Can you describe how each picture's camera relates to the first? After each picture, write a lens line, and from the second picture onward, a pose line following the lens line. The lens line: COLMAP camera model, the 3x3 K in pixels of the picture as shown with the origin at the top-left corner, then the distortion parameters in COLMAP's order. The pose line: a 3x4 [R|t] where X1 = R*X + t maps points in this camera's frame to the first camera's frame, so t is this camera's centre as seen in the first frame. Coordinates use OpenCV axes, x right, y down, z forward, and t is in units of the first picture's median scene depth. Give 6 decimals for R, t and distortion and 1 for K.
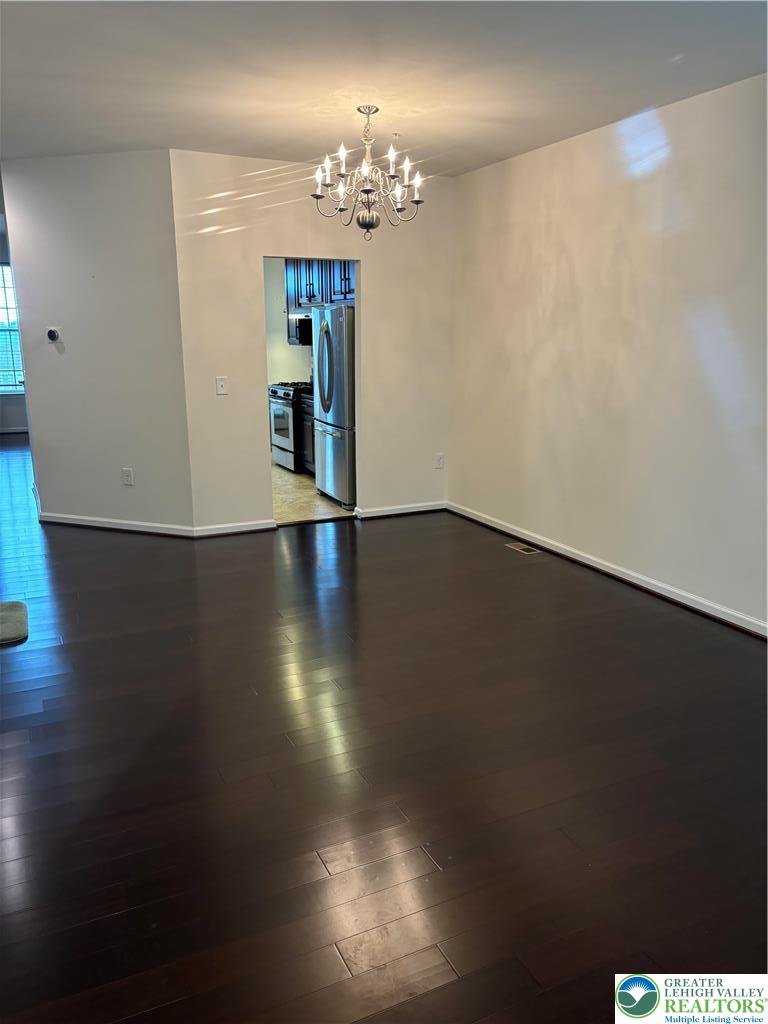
lens RADIAL K [[759.9, 0, 384.0], [0, 759.9, 512.0], [0, 0, 1]] dist [0.007661, 0.005916]
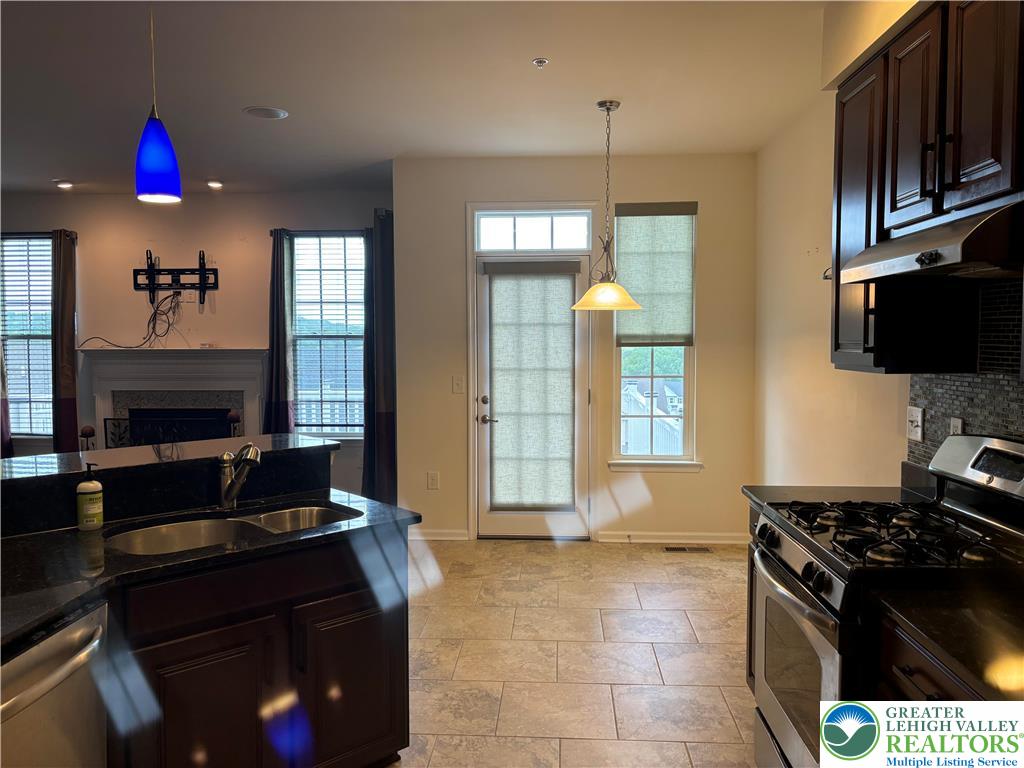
lens RADIAL K [[778.1, 0, 516.0], [0, 778.1, 382.2], [0, 0, 1]] dist [0.062051, -0.000064]
pose [[0.872198, 0.019936, -0.488747, -0.125424], [-0.107986, 0.982365, -0.152637, -0.232091], [0.477084, 0.185908, 0.858970, 1.011972]]
